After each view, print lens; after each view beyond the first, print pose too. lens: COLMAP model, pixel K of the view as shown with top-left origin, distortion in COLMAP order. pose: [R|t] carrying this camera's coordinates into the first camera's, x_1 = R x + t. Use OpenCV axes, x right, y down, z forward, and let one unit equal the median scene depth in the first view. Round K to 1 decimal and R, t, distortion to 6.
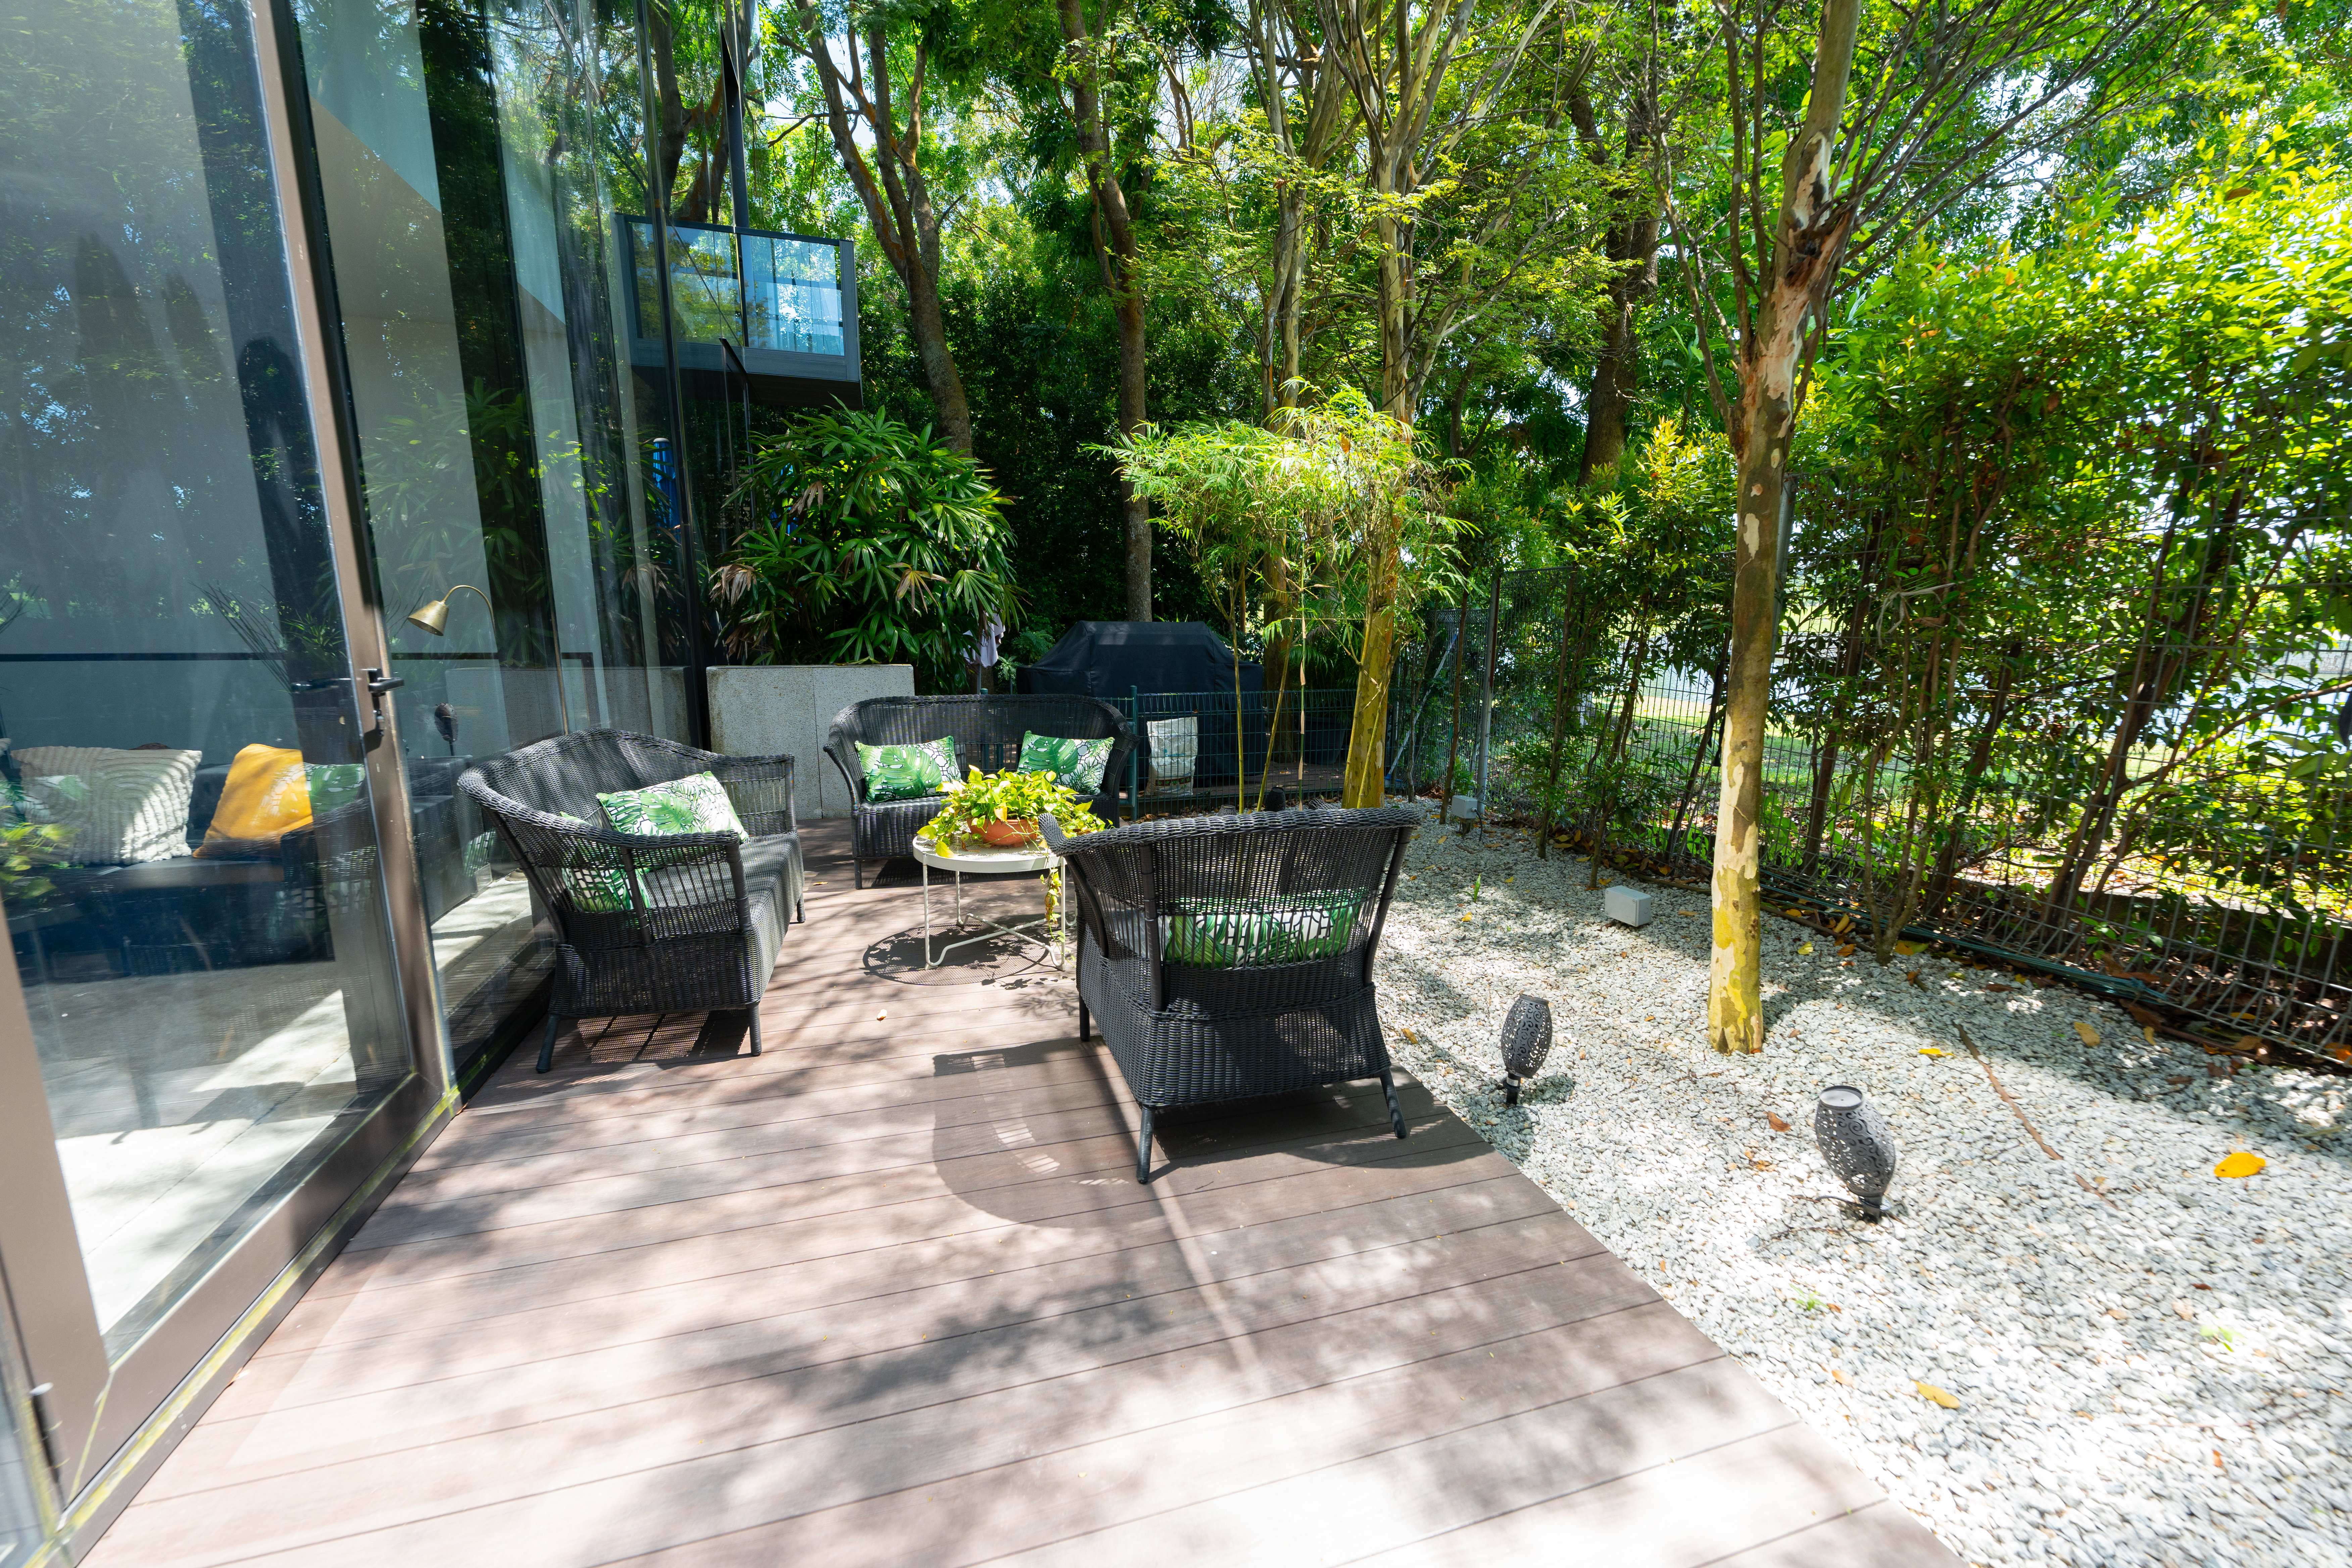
lens RADIAL K [[924.2, 0, 1179.0], [0, 924.2, 788.7], [0, 0, 1]] dist [0.001775, -0.000556]
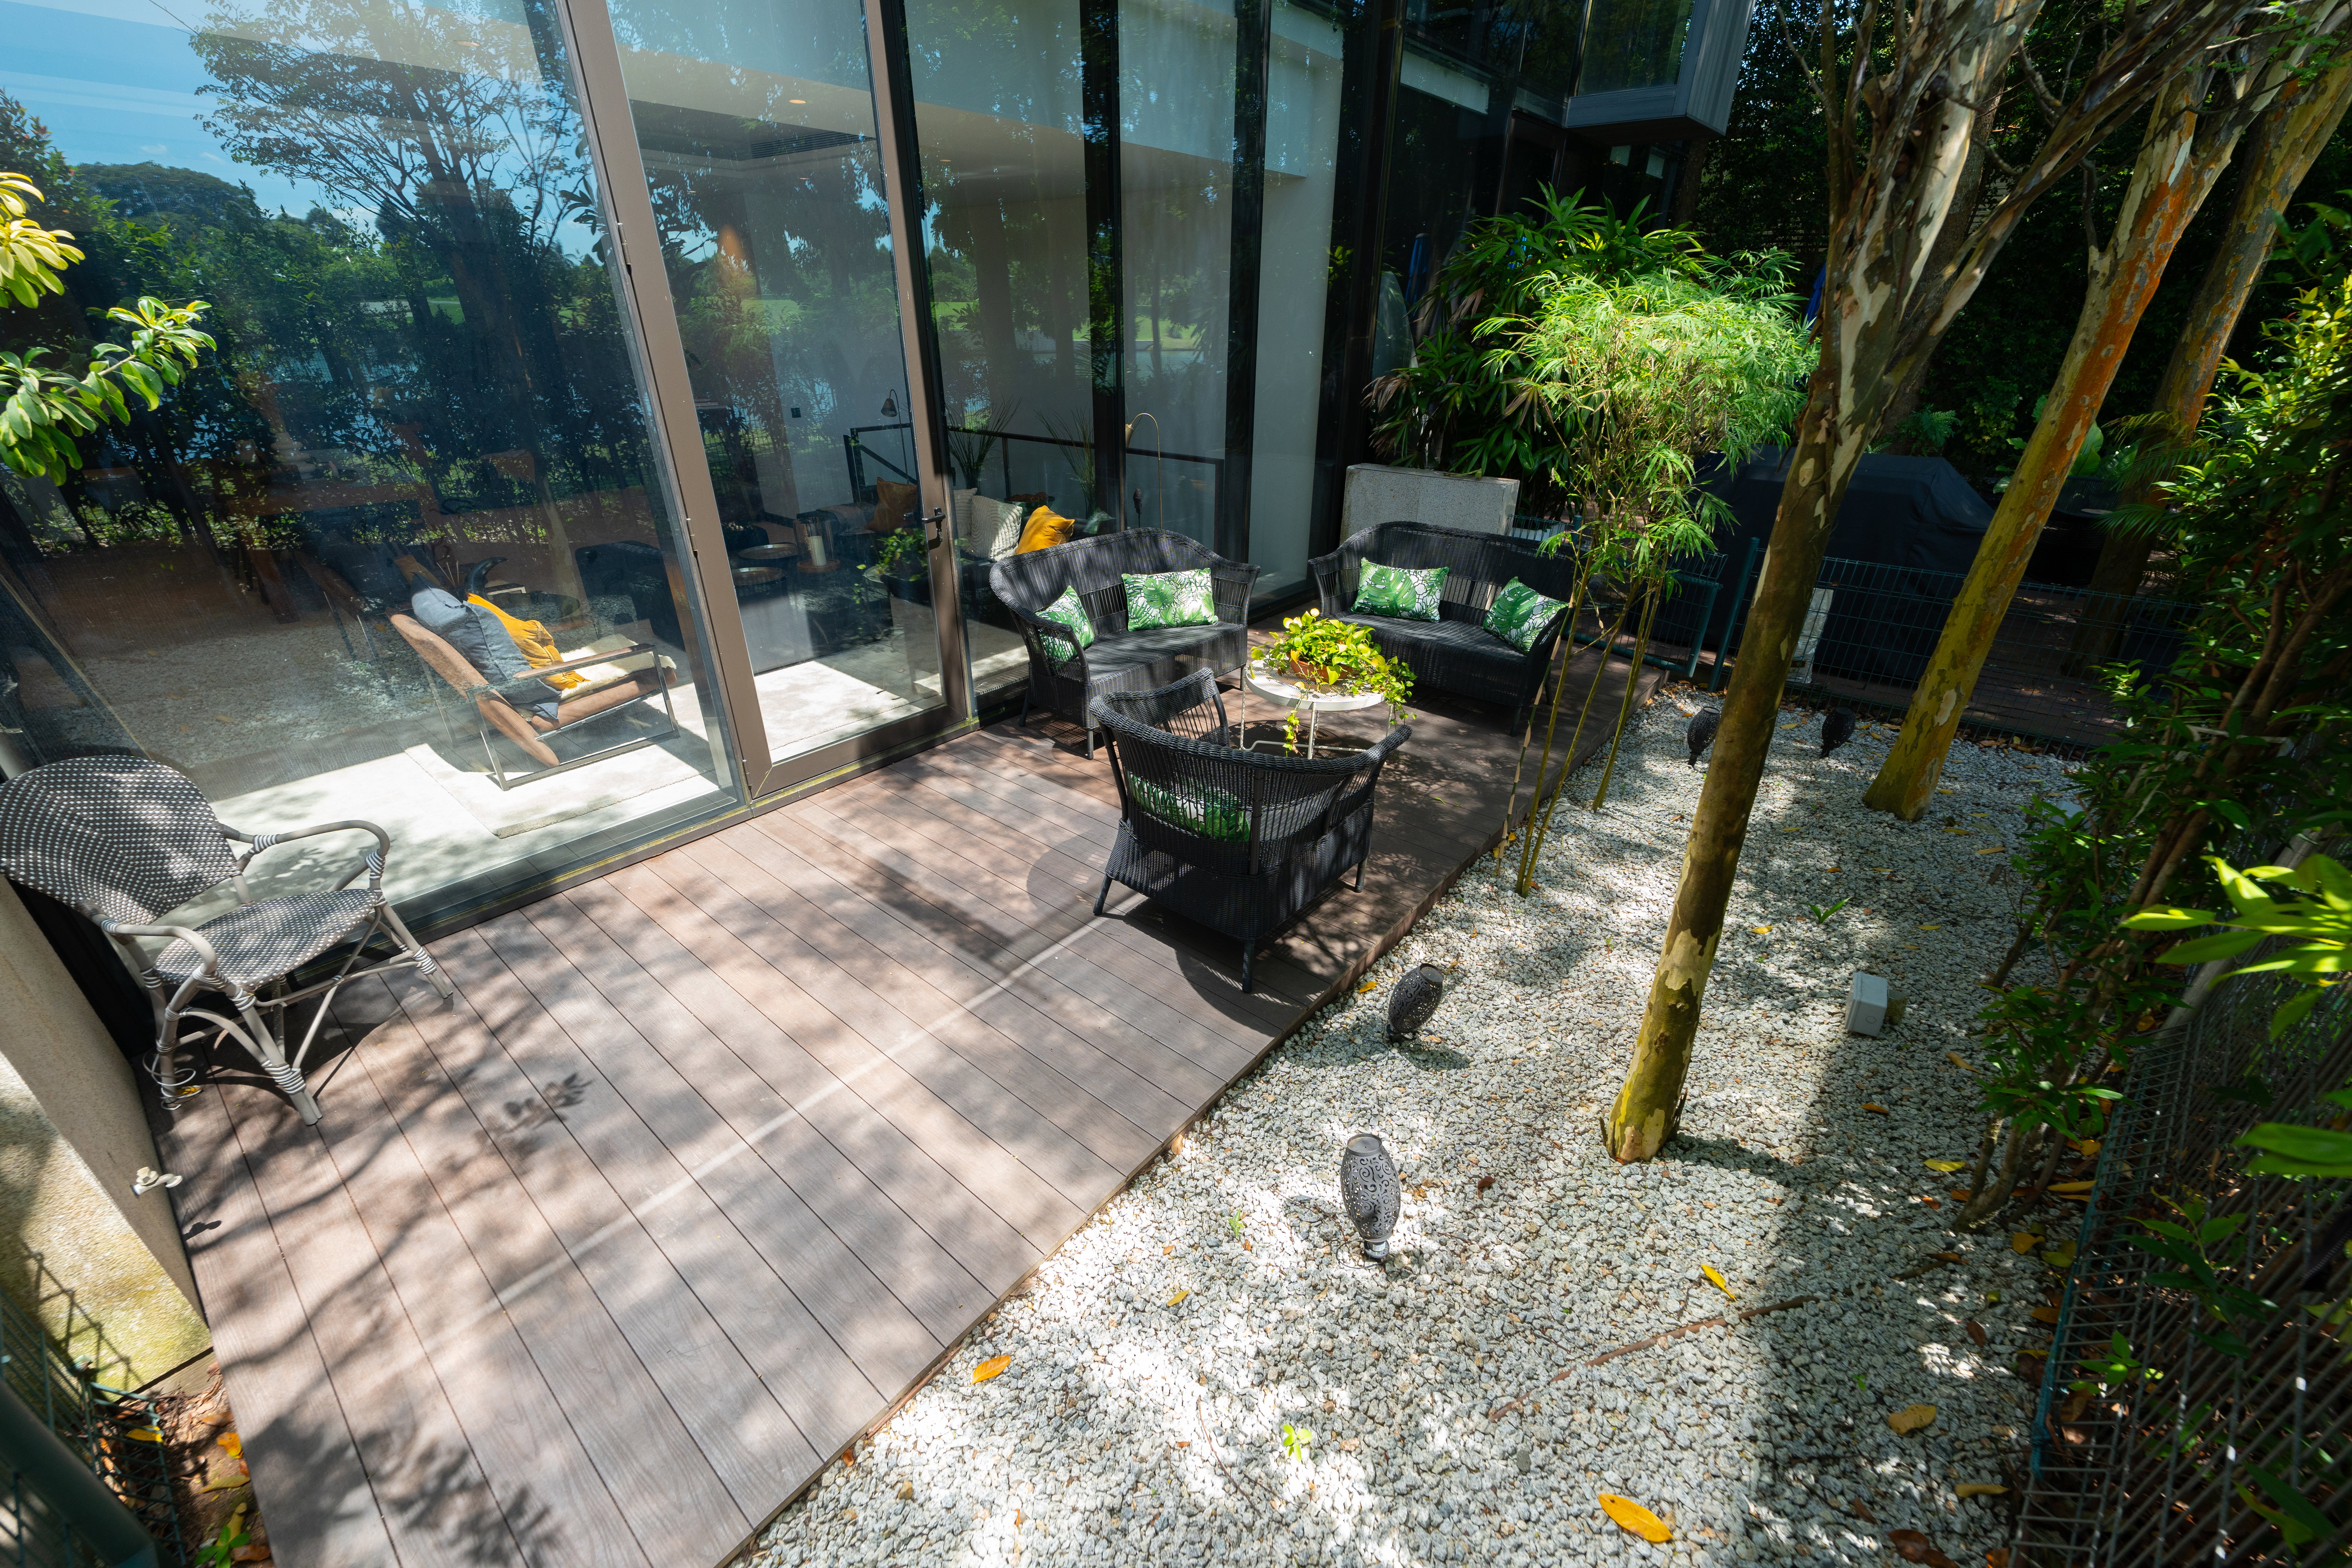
lens RADIAL K [[924.2, 0, 1179.0], [0, 924.2, 788.7], [0, 0, 1]] dist [0.001775, -0.000556]
pose [[0.550193, 0.380352, -0.743384, 0.924025], [-0.156821, 0.921465, 0.355401, -0.291048], [0.820180, -0.078961, 0.566631, 0.192528]]
